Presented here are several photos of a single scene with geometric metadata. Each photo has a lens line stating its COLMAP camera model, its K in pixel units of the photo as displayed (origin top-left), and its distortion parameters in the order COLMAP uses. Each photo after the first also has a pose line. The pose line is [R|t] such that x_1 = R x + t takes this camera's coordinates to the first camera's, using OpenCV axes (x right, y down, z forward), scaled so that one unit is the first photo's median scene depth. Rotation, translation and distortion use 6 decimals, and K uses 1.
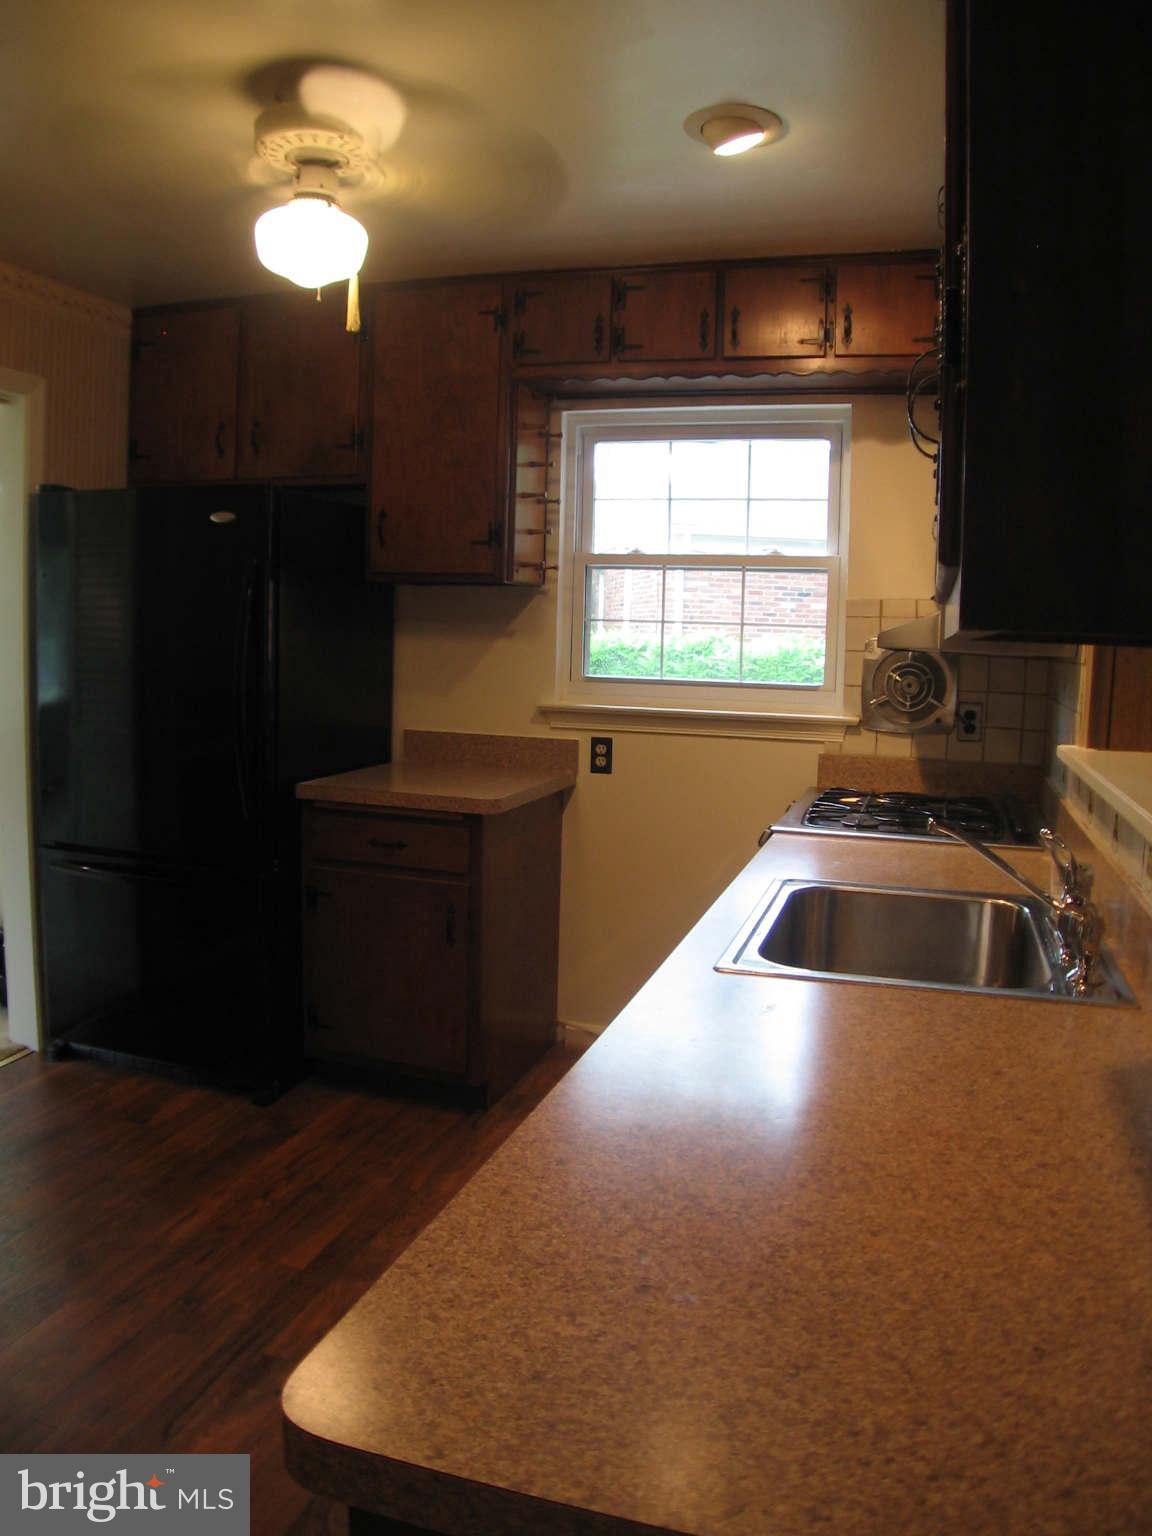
lens RADIAL K [[1155.9, 0, 575.3], [0, 1155.9, 776.5], [0, 0, 1]] dist [-0.134944, 0.023859]
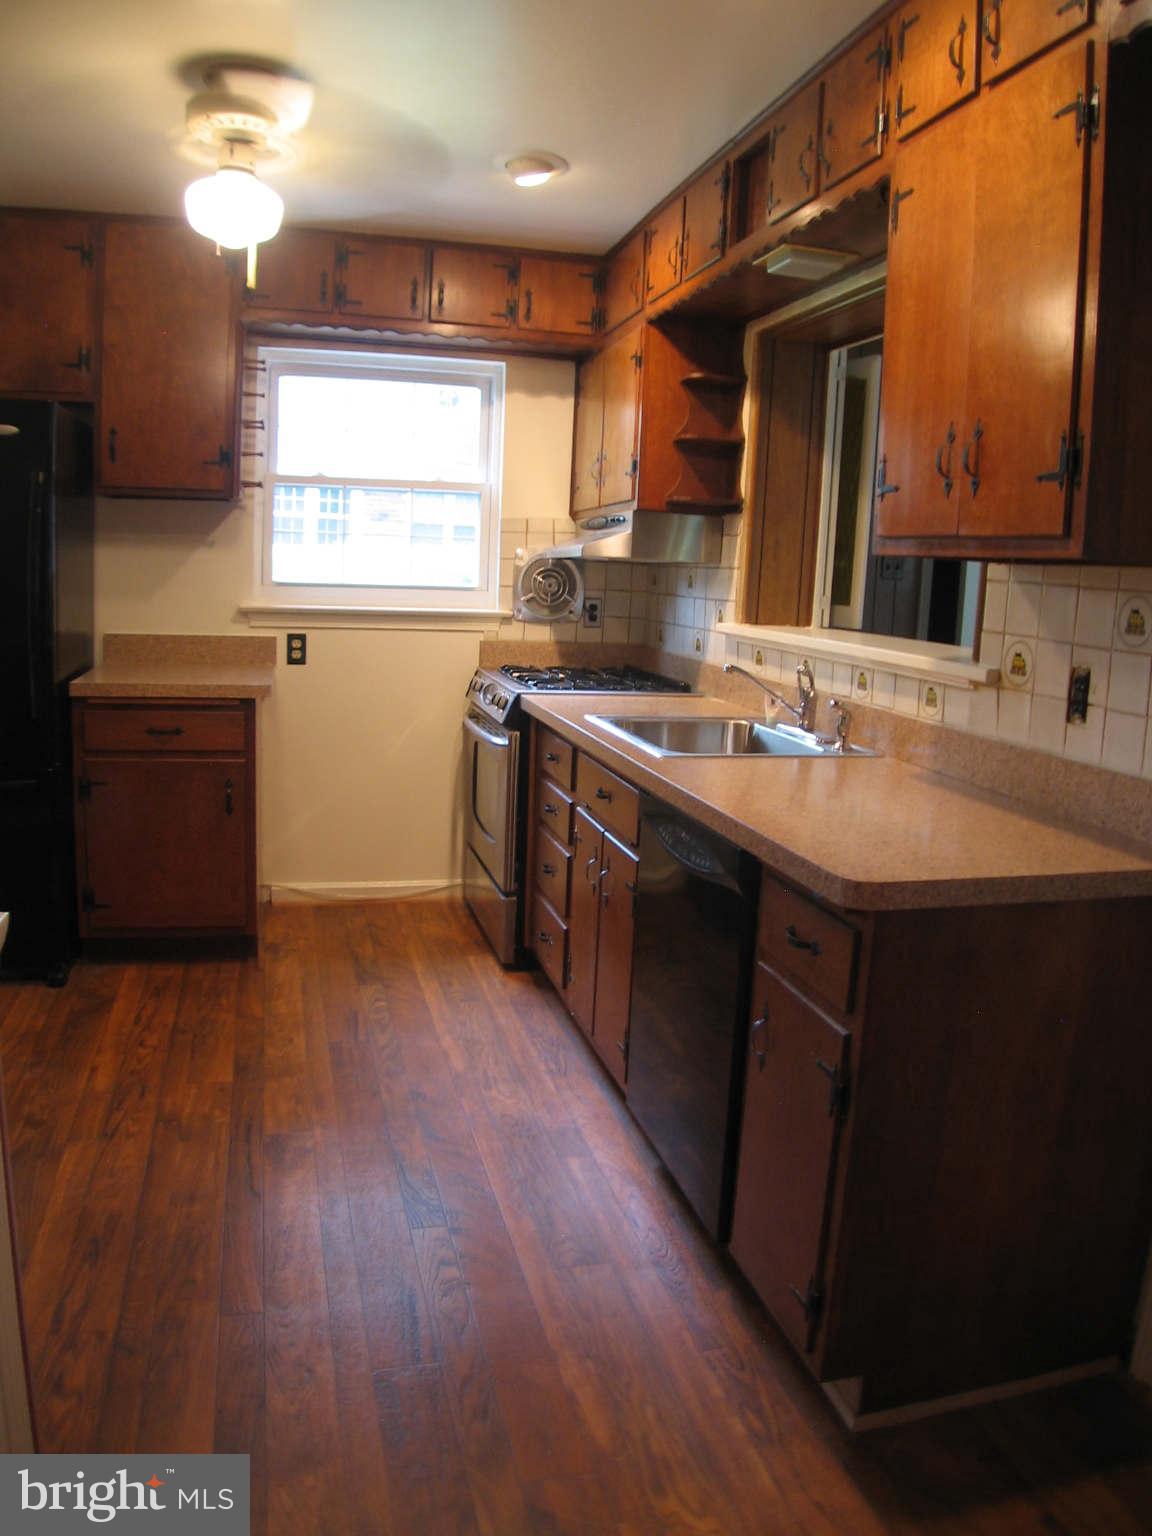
lens RADIAL K [[1155.9, 0, 542.8], [0, 1155.9, 779.1], [0, 0, 1]] dist [-0.134944, 0.023859]
pose [[0.856394, -0.088074, 0.508755, -0.404304], [0.046925, 0.994543, 0.093182, 0.017593], [-0.514186, -0.055927, 0.855853, -0.135586]]
